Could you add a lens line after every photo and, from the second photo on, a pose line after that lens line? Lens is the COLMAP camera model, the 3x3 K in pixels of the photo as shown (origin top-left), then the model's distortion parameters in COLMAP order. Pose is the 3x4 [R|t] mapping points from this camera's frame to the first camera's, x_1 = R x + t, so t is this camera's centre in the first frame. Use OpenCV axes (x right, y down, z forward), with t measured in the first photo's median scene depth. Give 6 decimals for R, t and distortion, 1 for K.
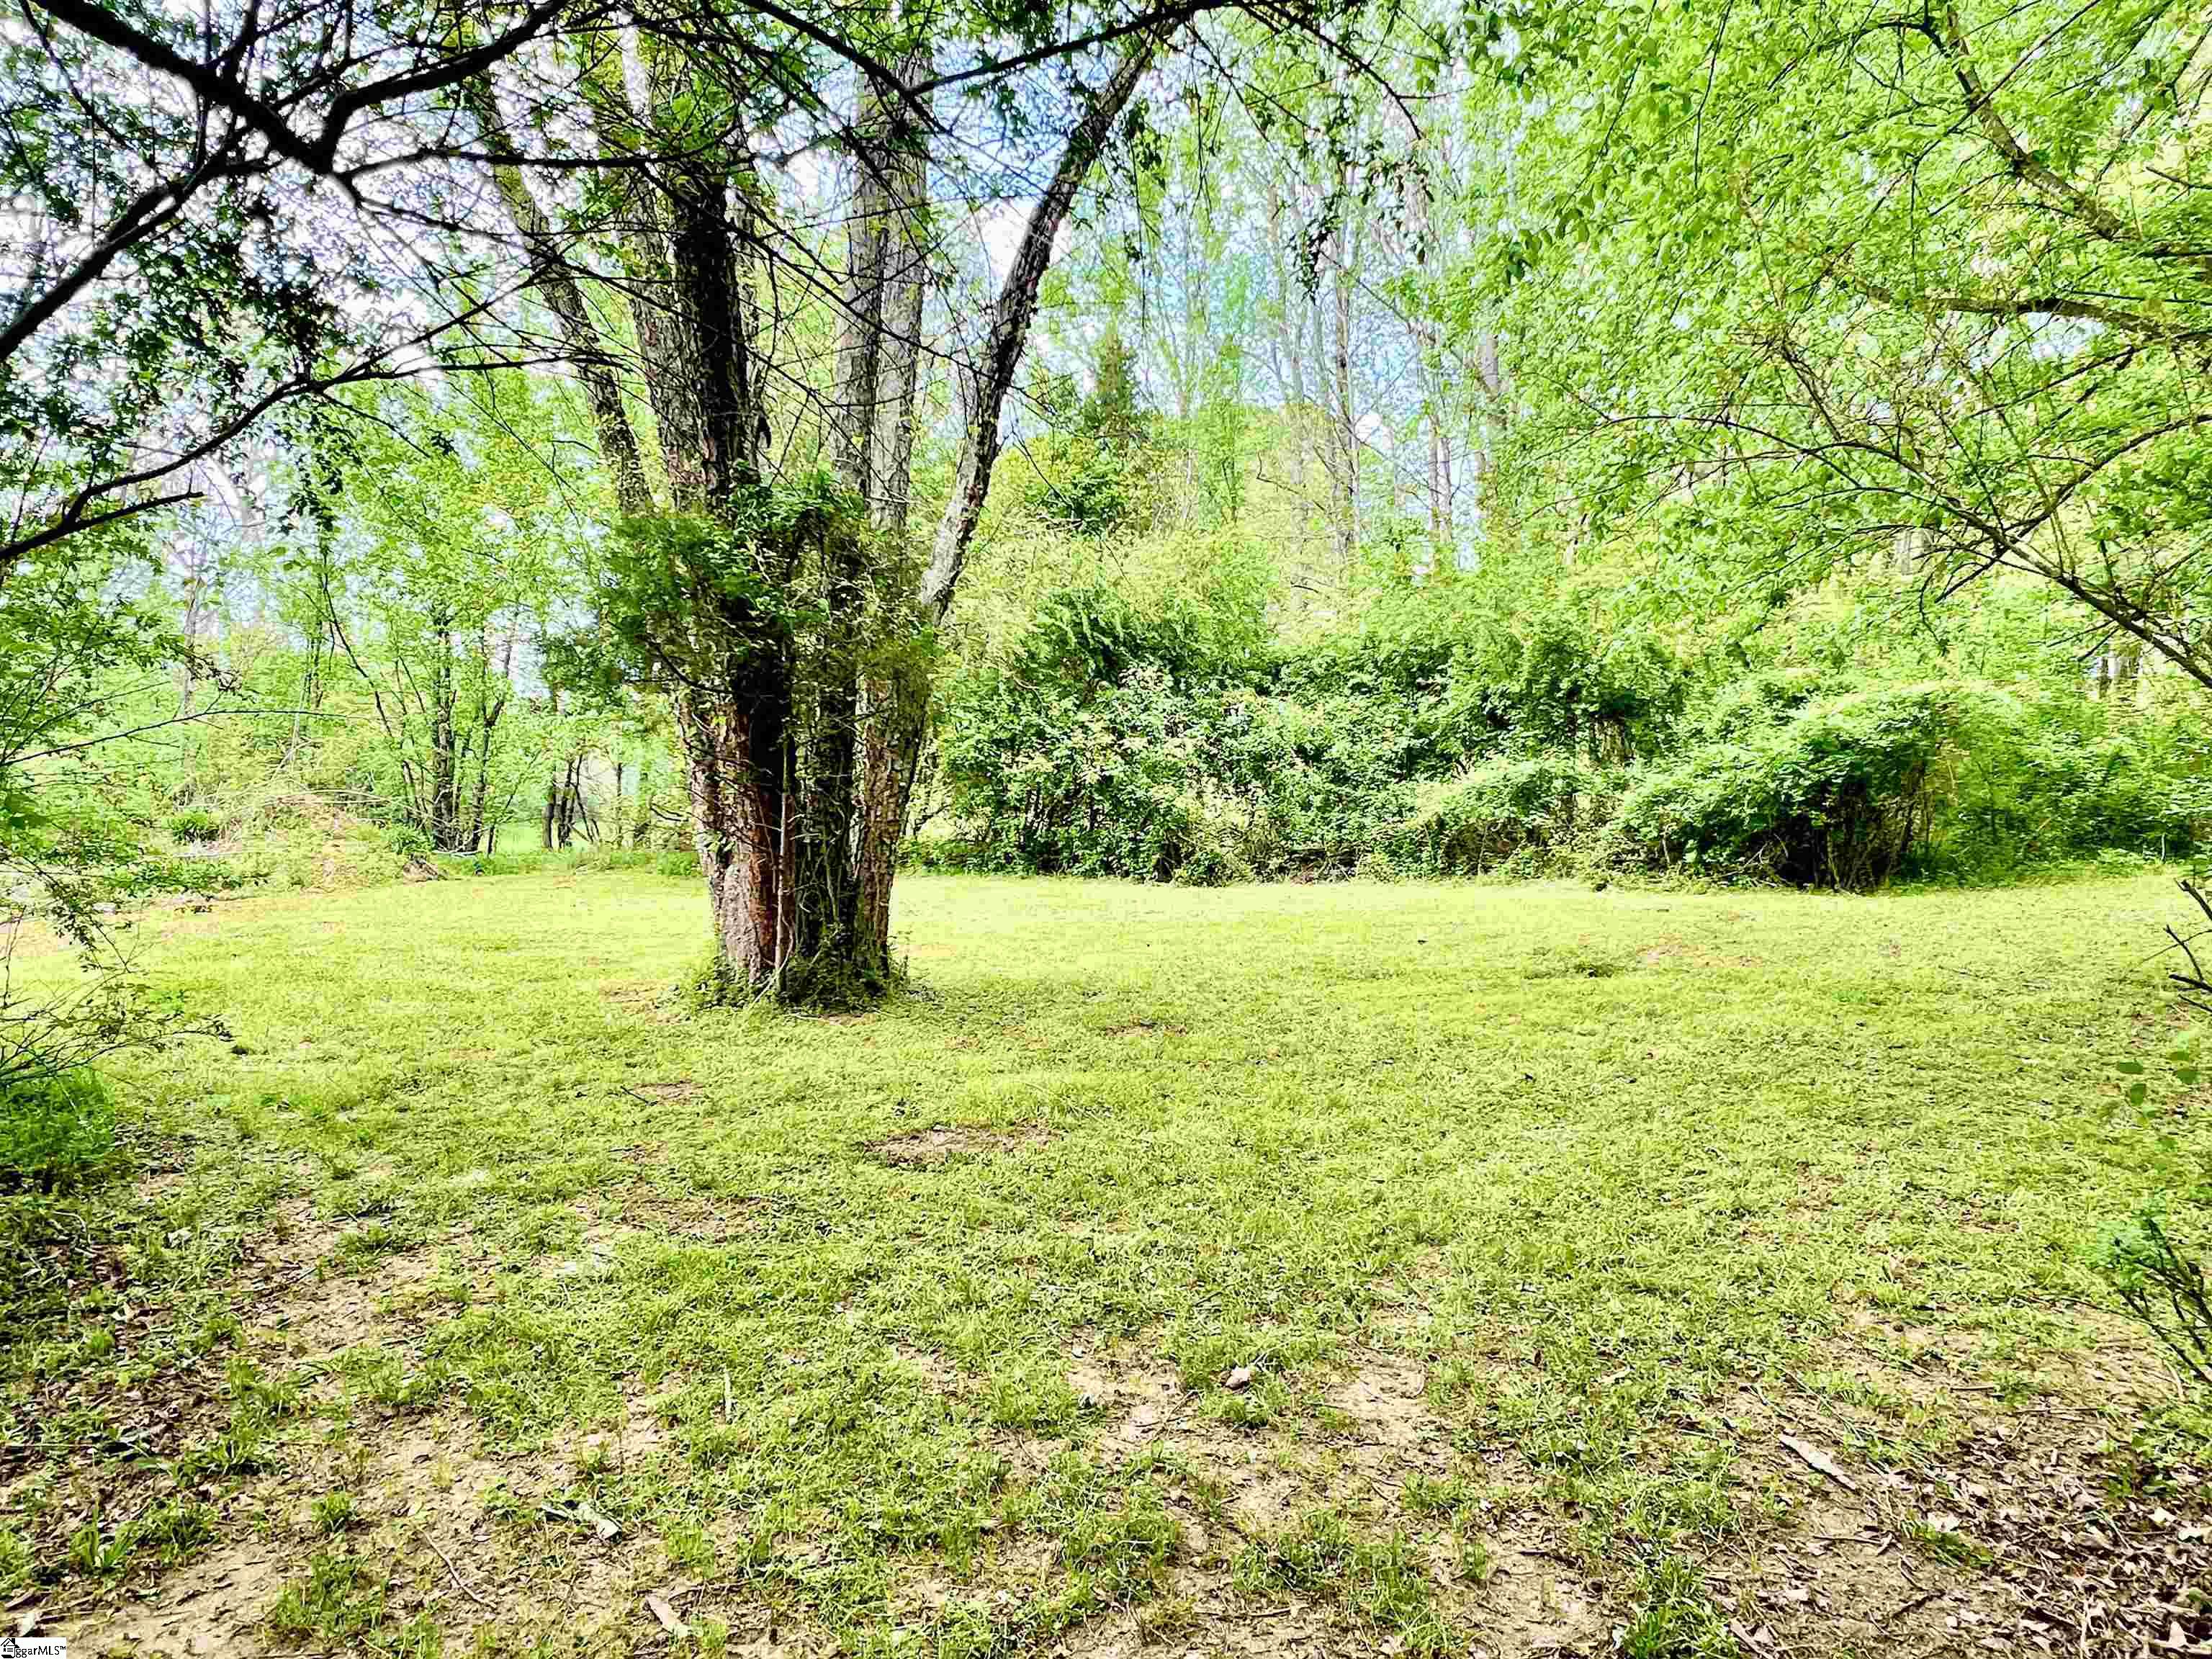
lens RADIAL K [[1235.2, 0, 1106.0], [0, 1235.2, 829.5], [0, 0, 1]] dist [0.002155, -0.000603]
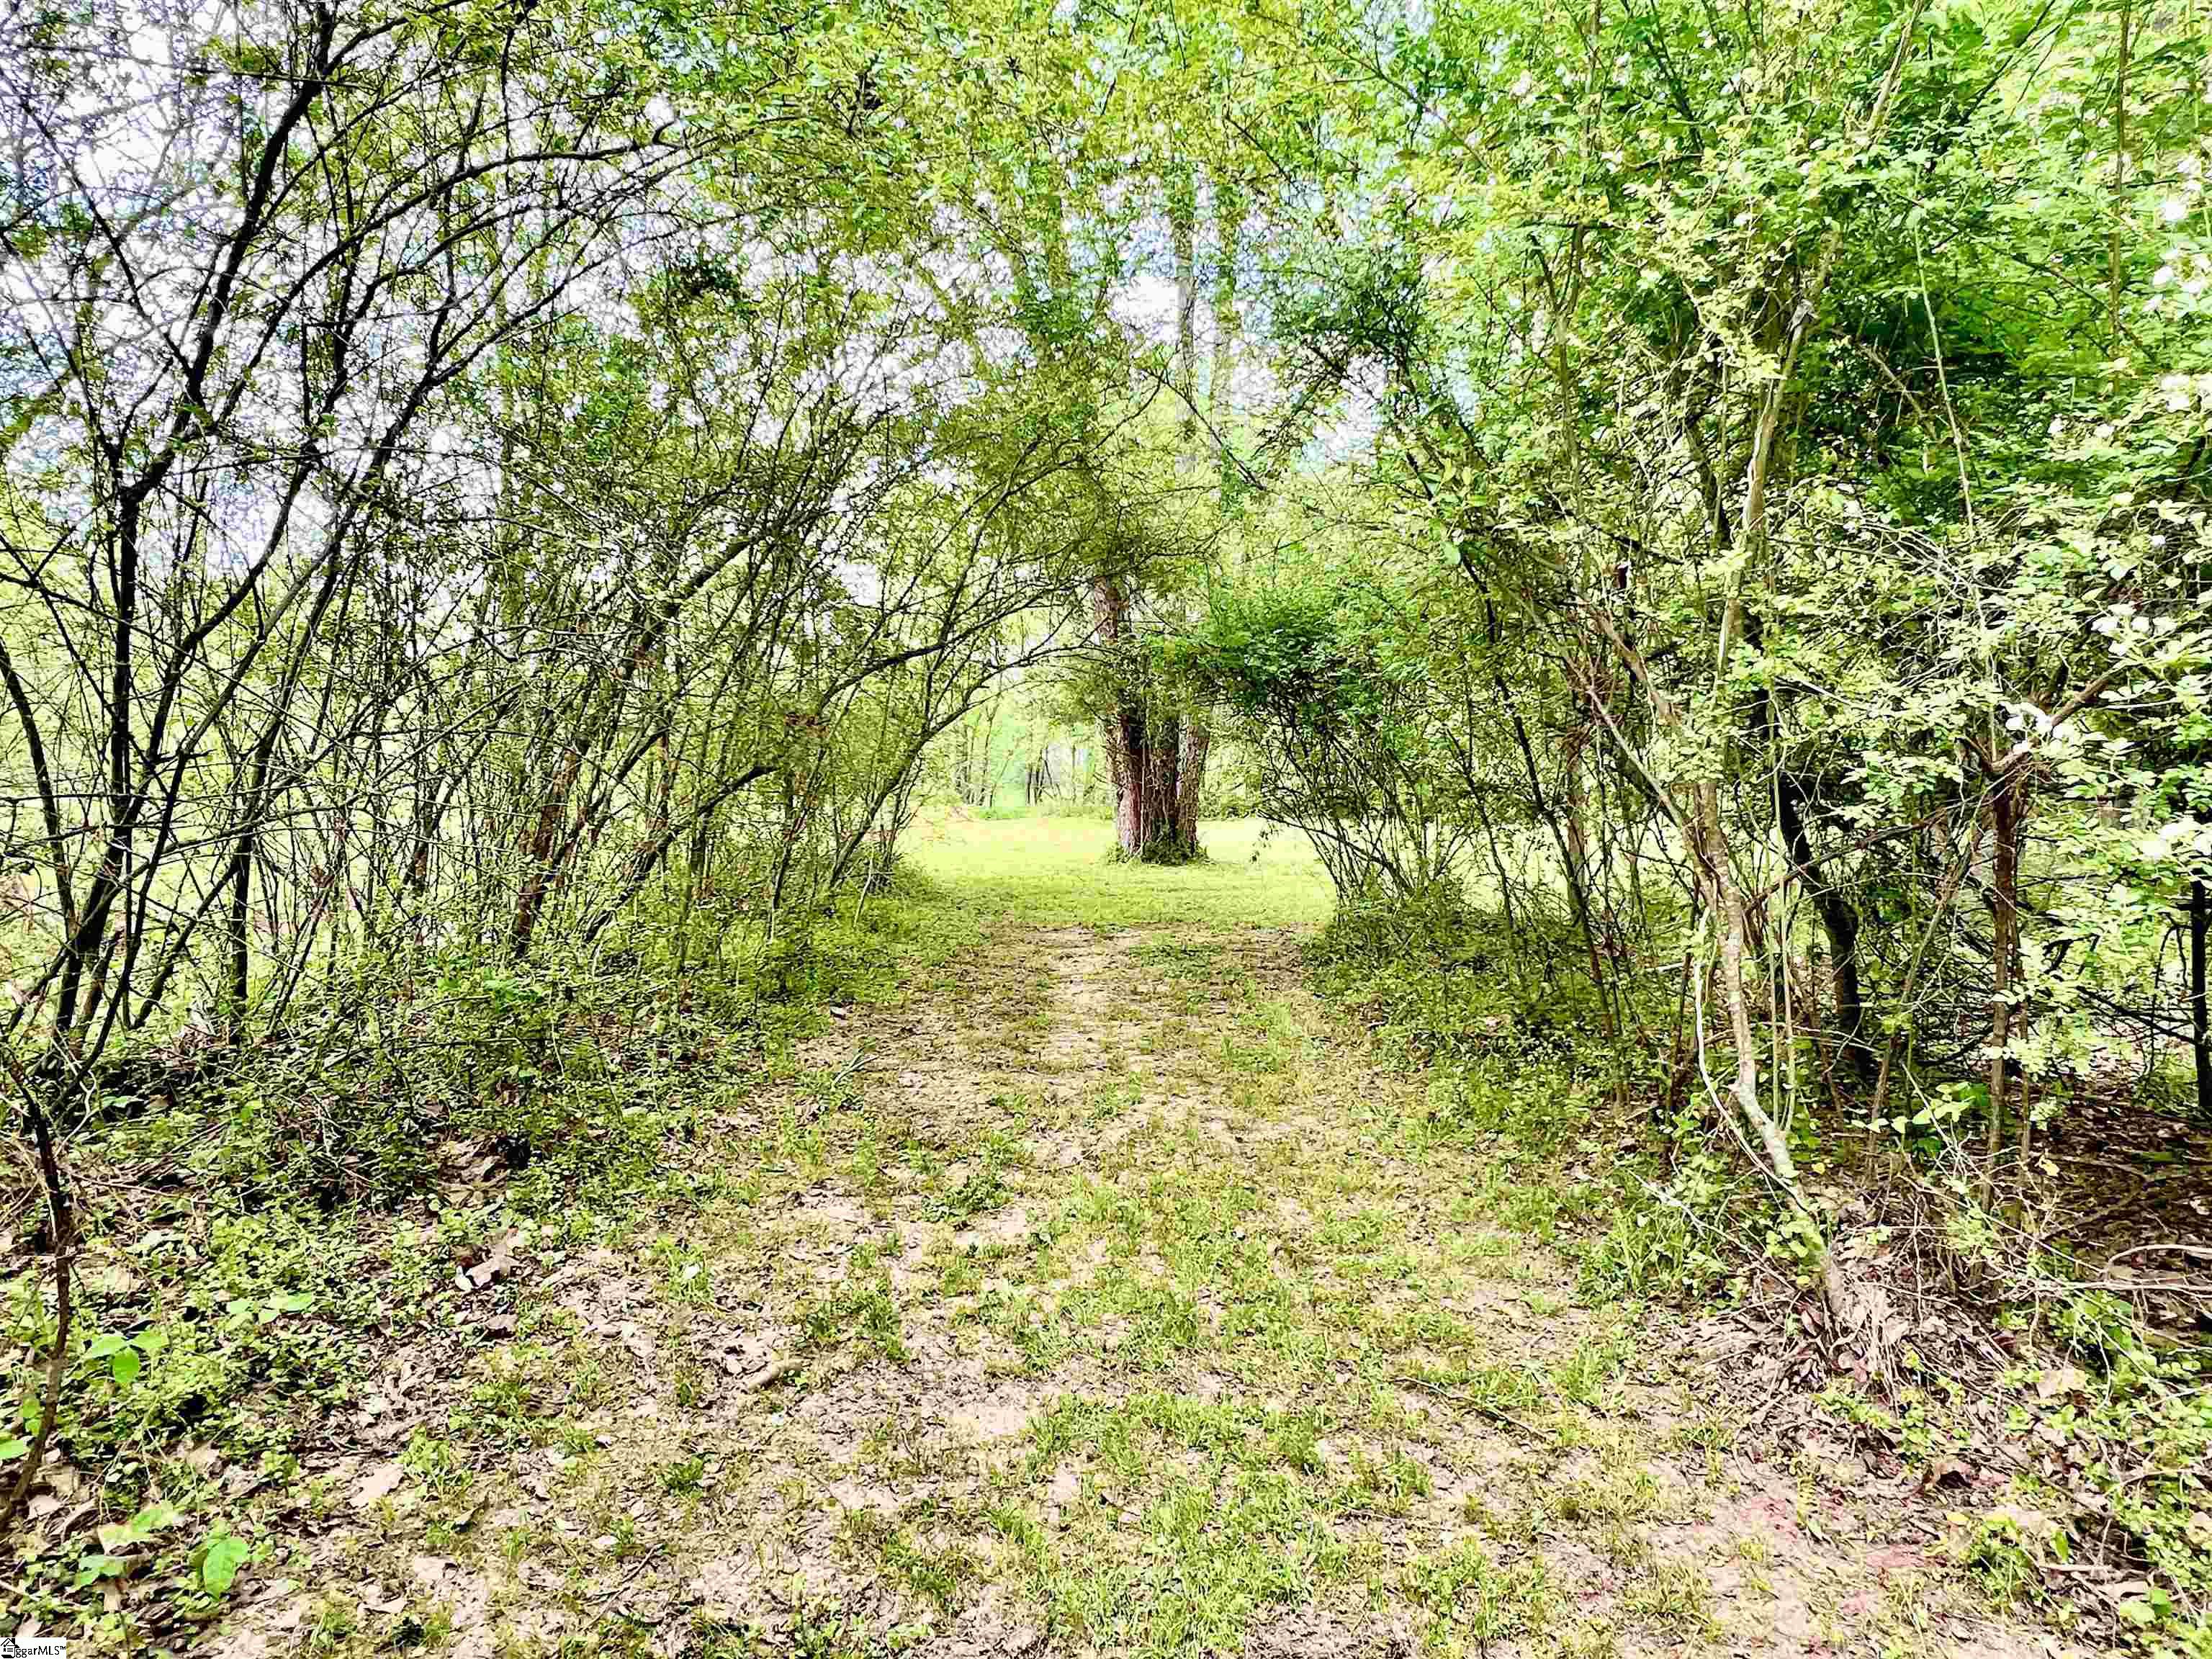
lens RADIAL K [[1235.2, 0, 1106.0], [0, 1235.2, 829.5], [0, 0, 1]] dist [0.002155, -0.000603]
pose [[0.939952, 0.003634, -0.341288, 0.409680], [0.006357, 0.999583, 0.028153, 0.018846], [0.341249, -0.028633, 0.939537, -1.053093]]
